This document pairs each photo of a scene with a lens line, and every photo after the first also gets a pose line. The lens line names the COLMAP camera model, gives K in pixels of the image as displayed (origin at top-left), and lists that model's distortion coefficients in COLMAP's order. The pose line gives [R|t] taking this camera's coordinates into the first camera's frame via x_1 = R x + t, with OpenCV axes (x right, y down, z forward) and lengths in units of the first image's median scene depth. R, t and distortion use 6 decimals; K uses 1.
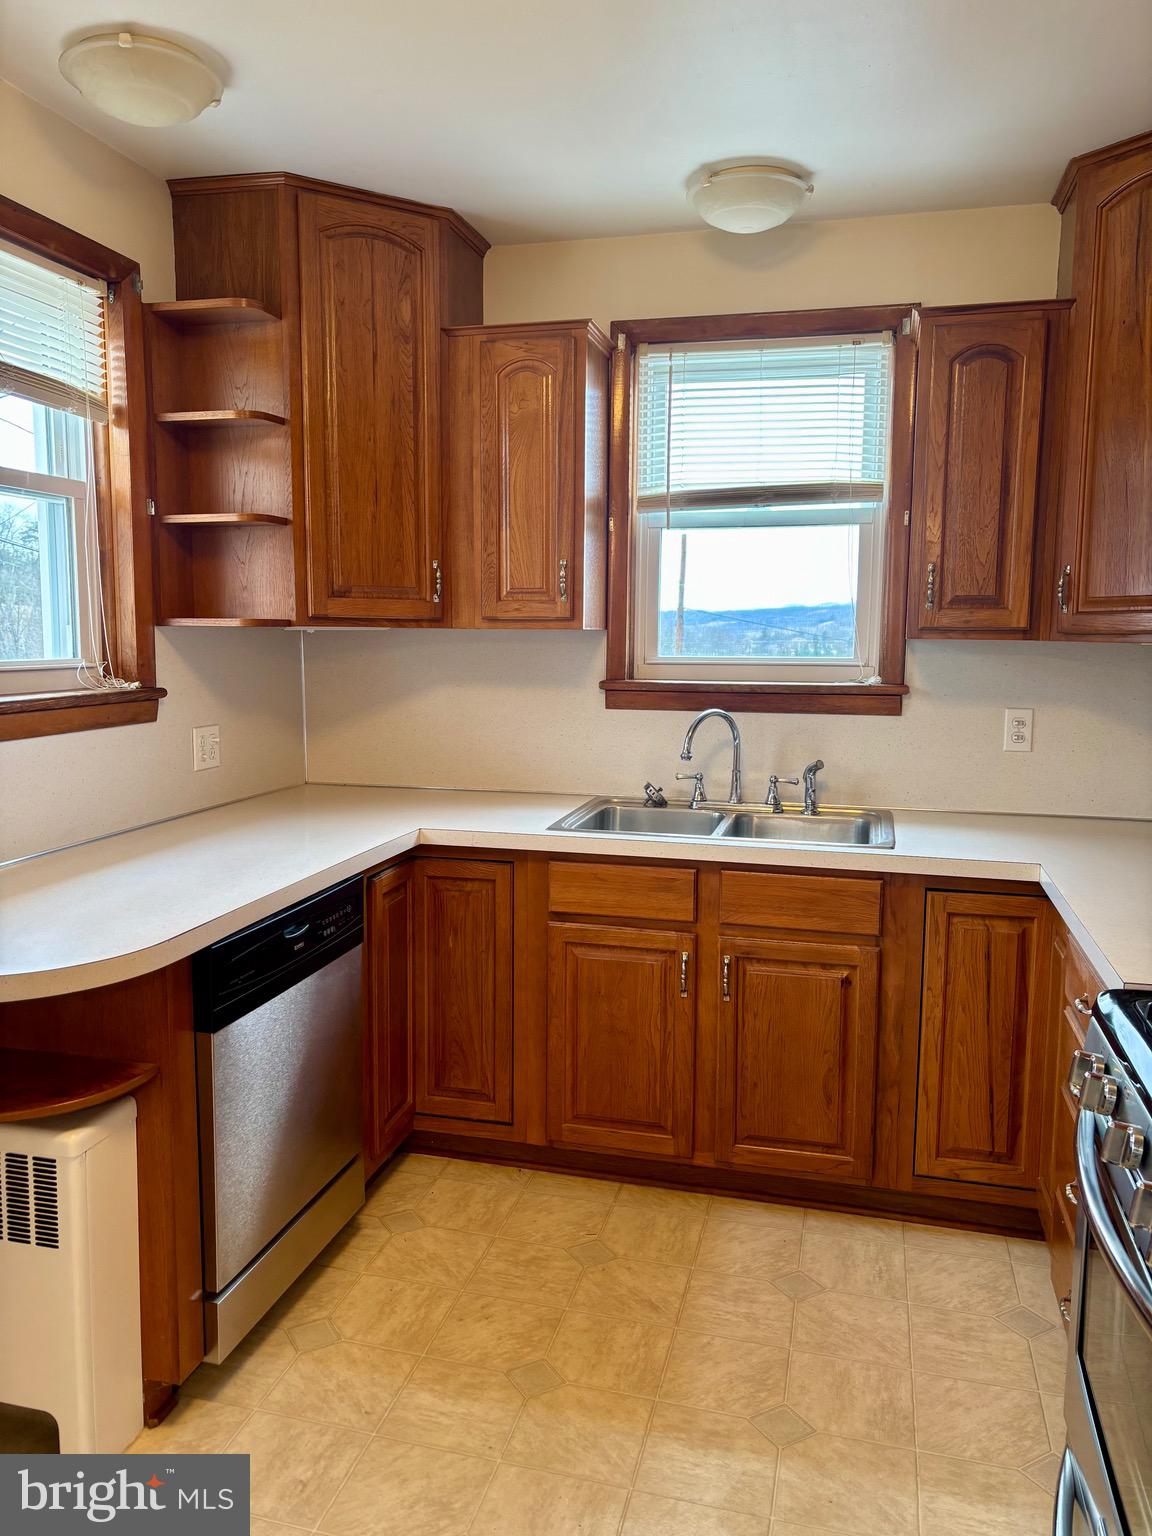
lens RADIAL K [[1161.4, 0, 558.0], [0, 1161.4, 773.6], [0, 0, 1]] dist [0.059007, -0.060501]
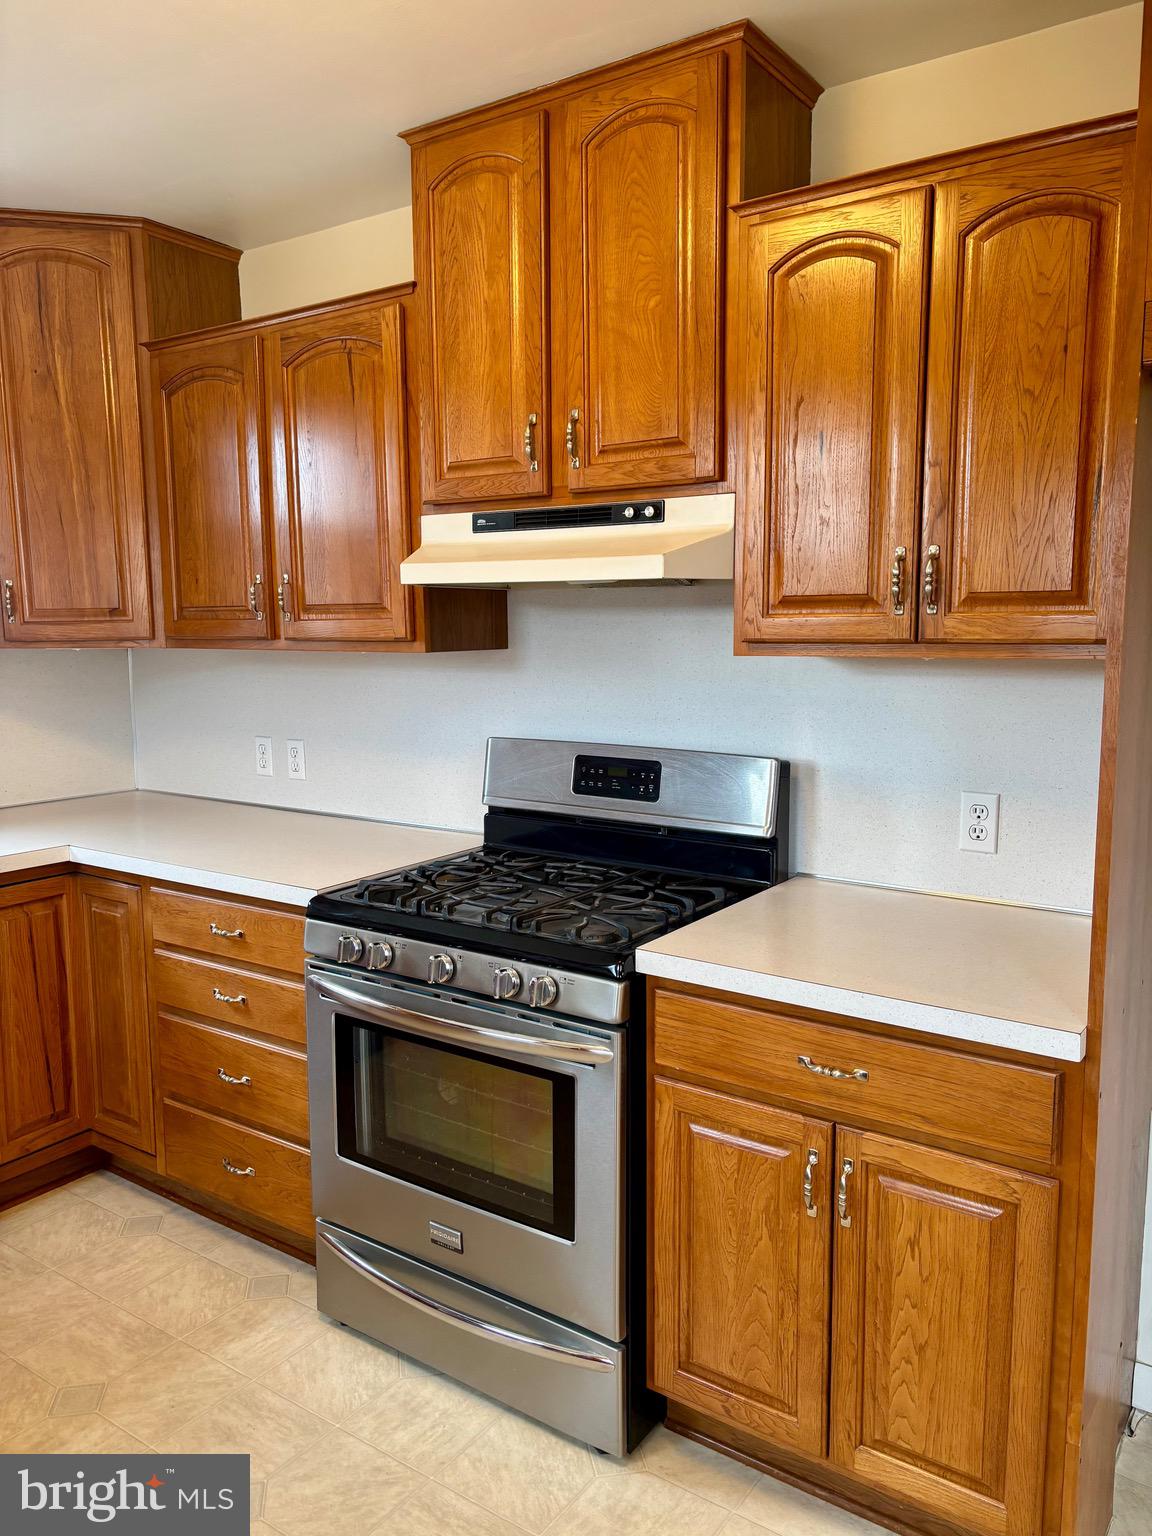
lens RADIAL K [[1149.8, 0, 574.5], [0, 1149.8, 778.6], [0, 0, 1]] dist [0.056786, -0.081833]
pose [[0.341843, -0.135533, 0.929932, -0.407472], [0.126317, 0.987192, 0.097444, -0.030358], [-0.931229, 0.084156, 0.354585, 0.125518]]
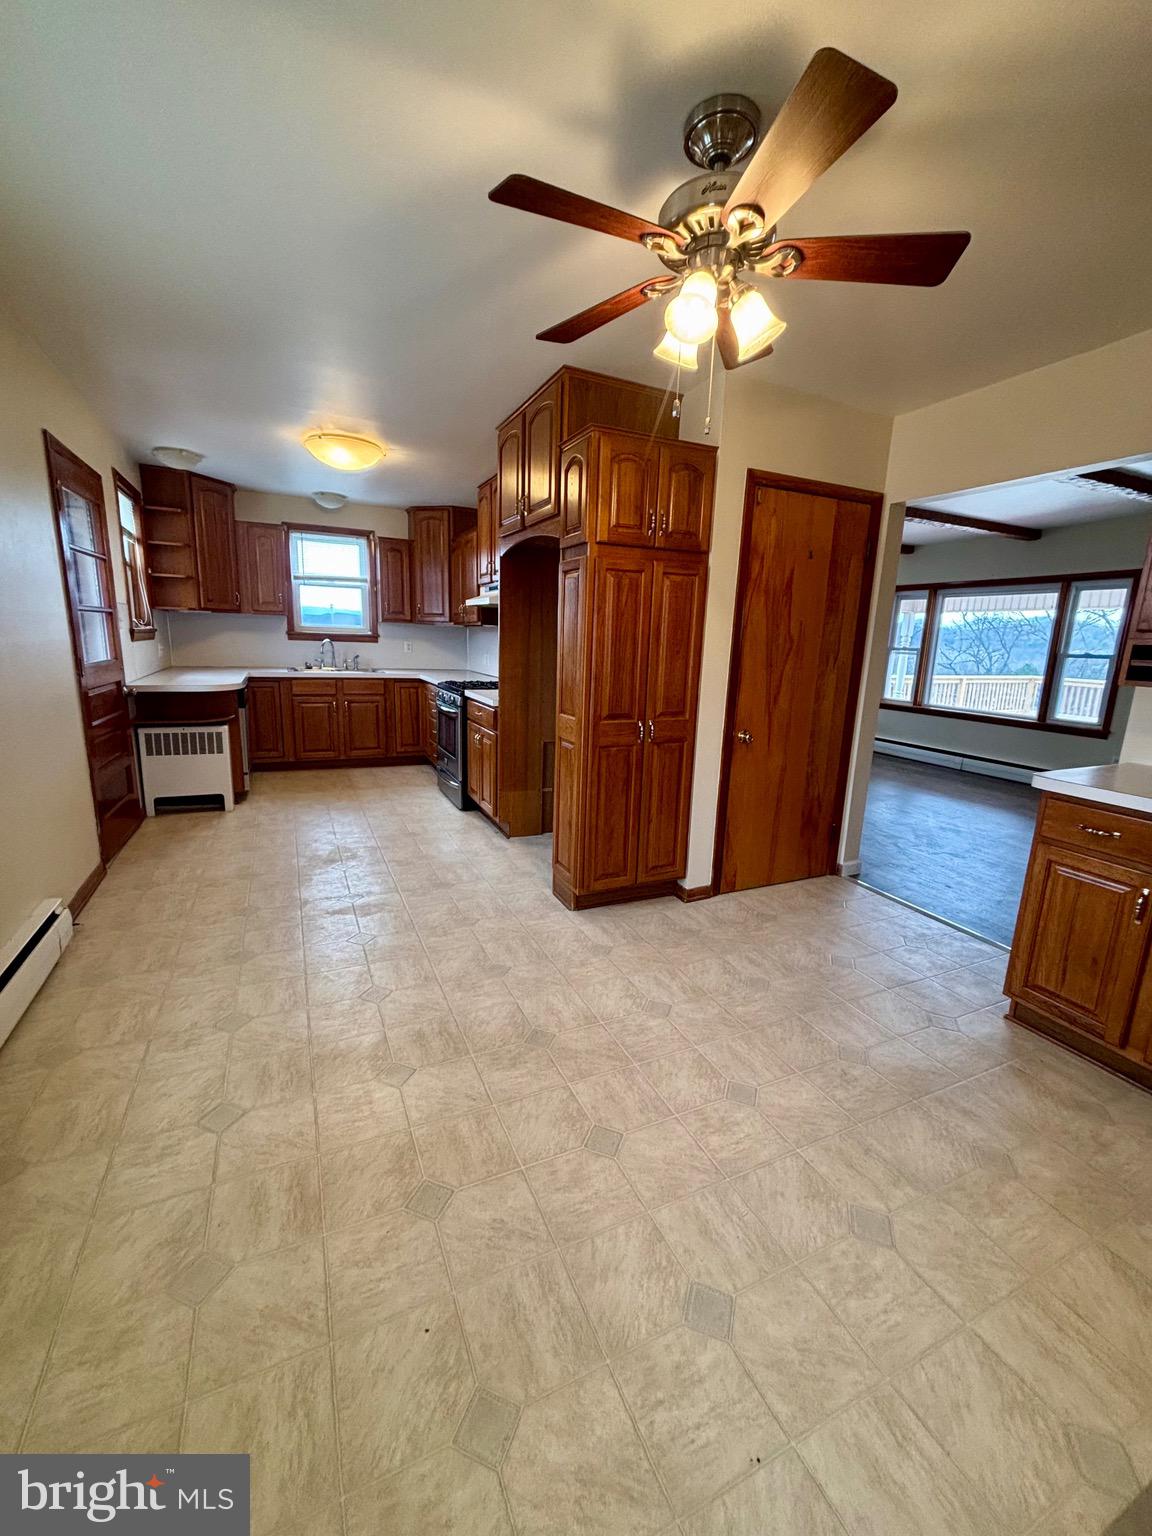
lens RADIAL K [[615.8, 0, 575.2], [0, 615.8, 768.5], [0, 0, 1]] dist [-0.000734, 0.000095]
pose [[0.765840, -0.113938, 0.632856, -0.579581], [0.051224, 0.991859, 0.116584, 0.170479], [-0.640987, -0.056867, 0.765442, -1.052018]]
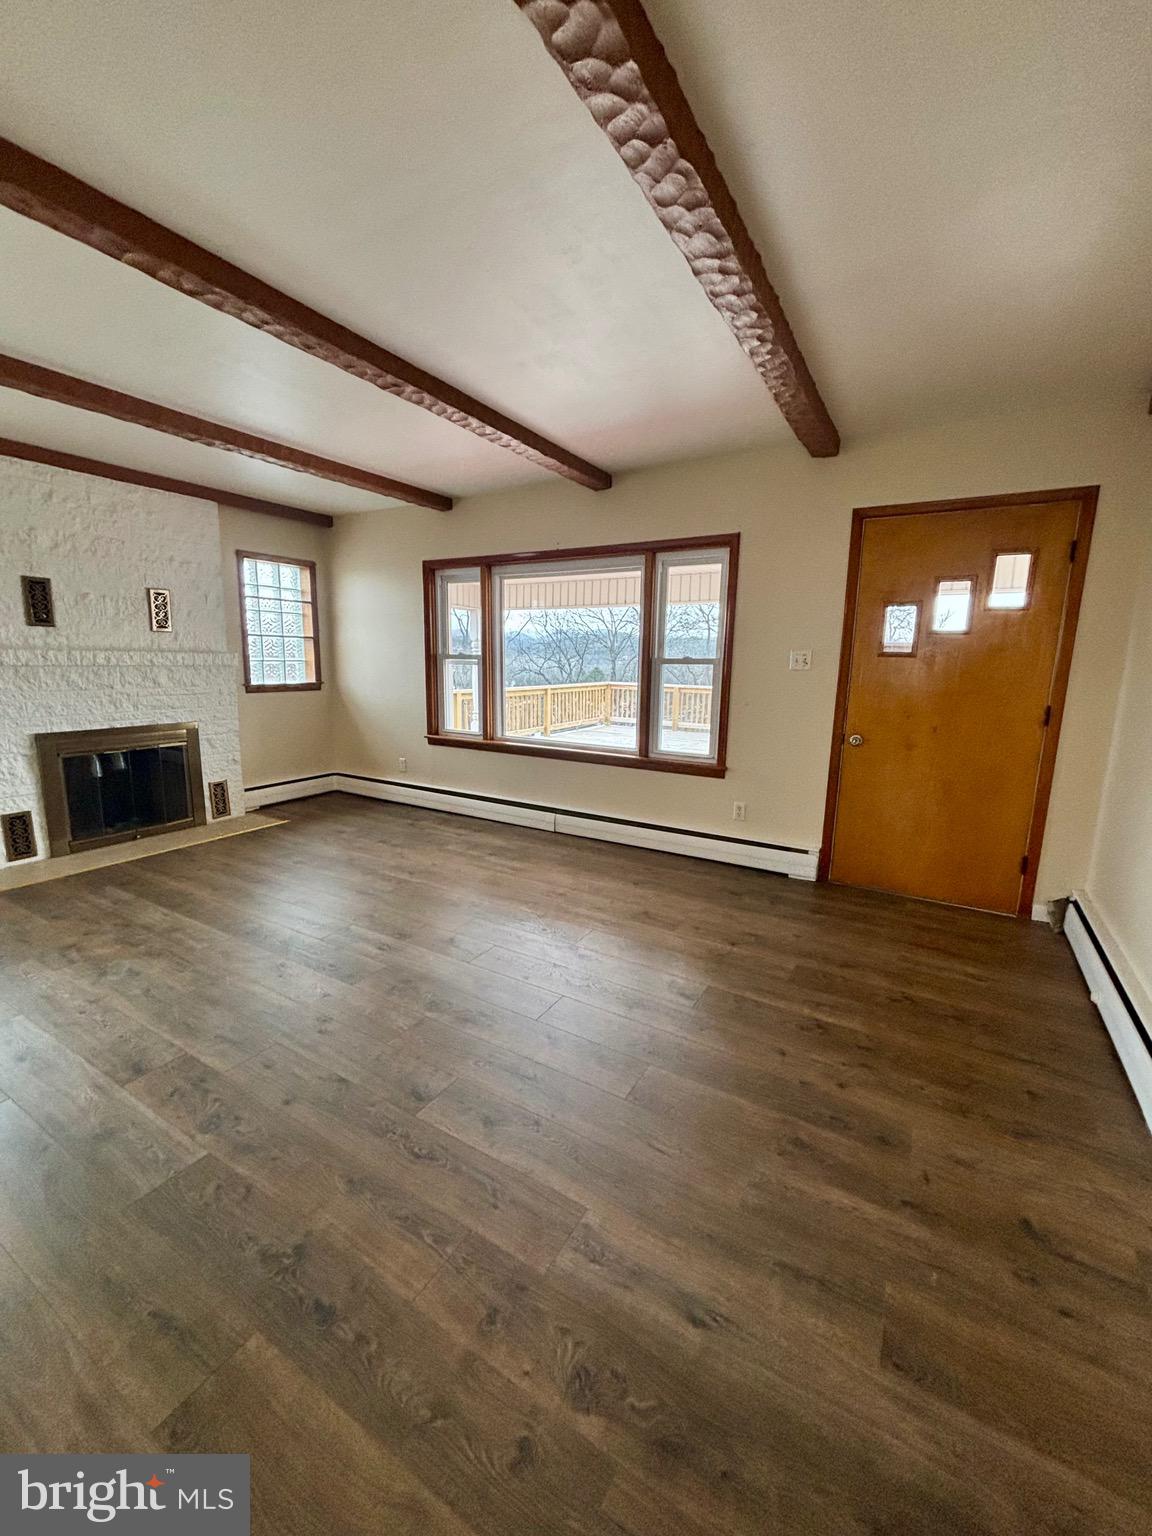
lens RADIAL K [[615.8, 0, 575.2], [0, 615.8, 768.5], [0, 0, 1]] dist [-0.000734, 0.000095]
pose [[0.273310, -0.169976, 0.946789, 0.581075], [0.105267, 0.983638, 0.146204, 0.135696], [-0.956149, 0.059707, 0.286731, -0.707351]]
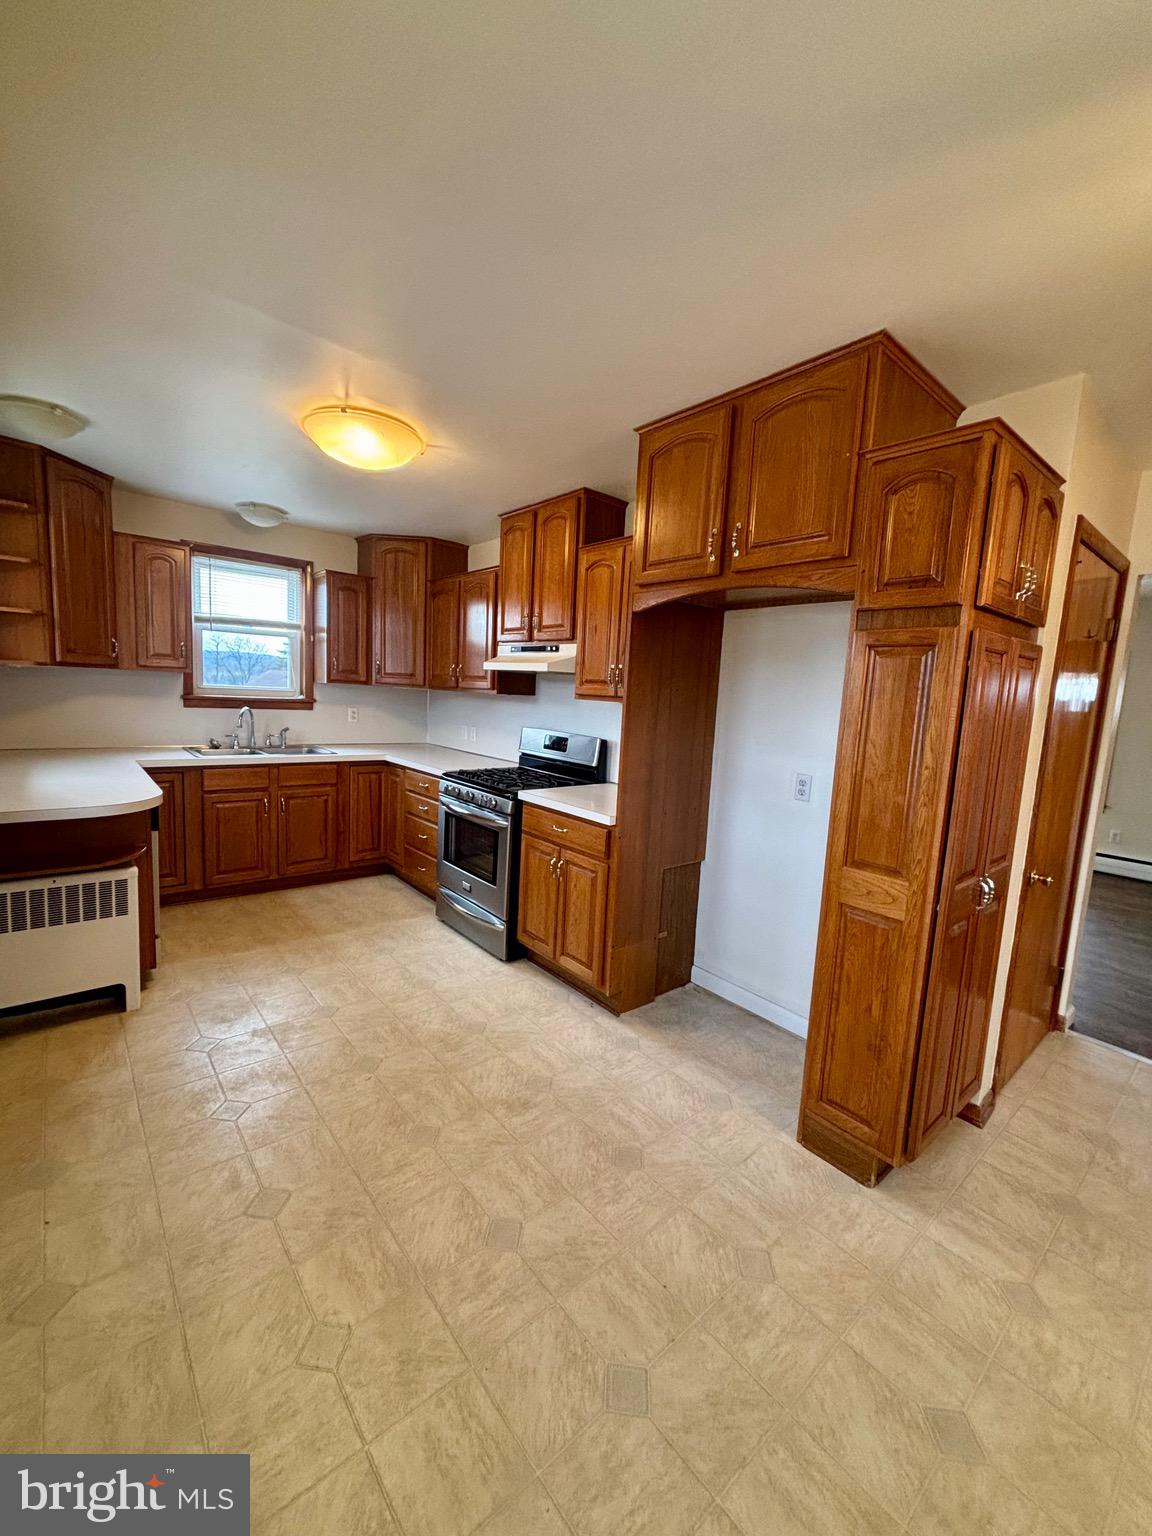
lens RADIAL K [[615.8, 0, 575.2], [0, 615.8, 768.5], [0, 0, 1]] dist [-0.000734, 0.000095]
pose [[0.571663, -0.077869, 0.816785, -0.617089], [0.053957, 0.996899, 0.057277, 0.041375], [-0.818713, 0.011329, 0.574092, -0.374806]]
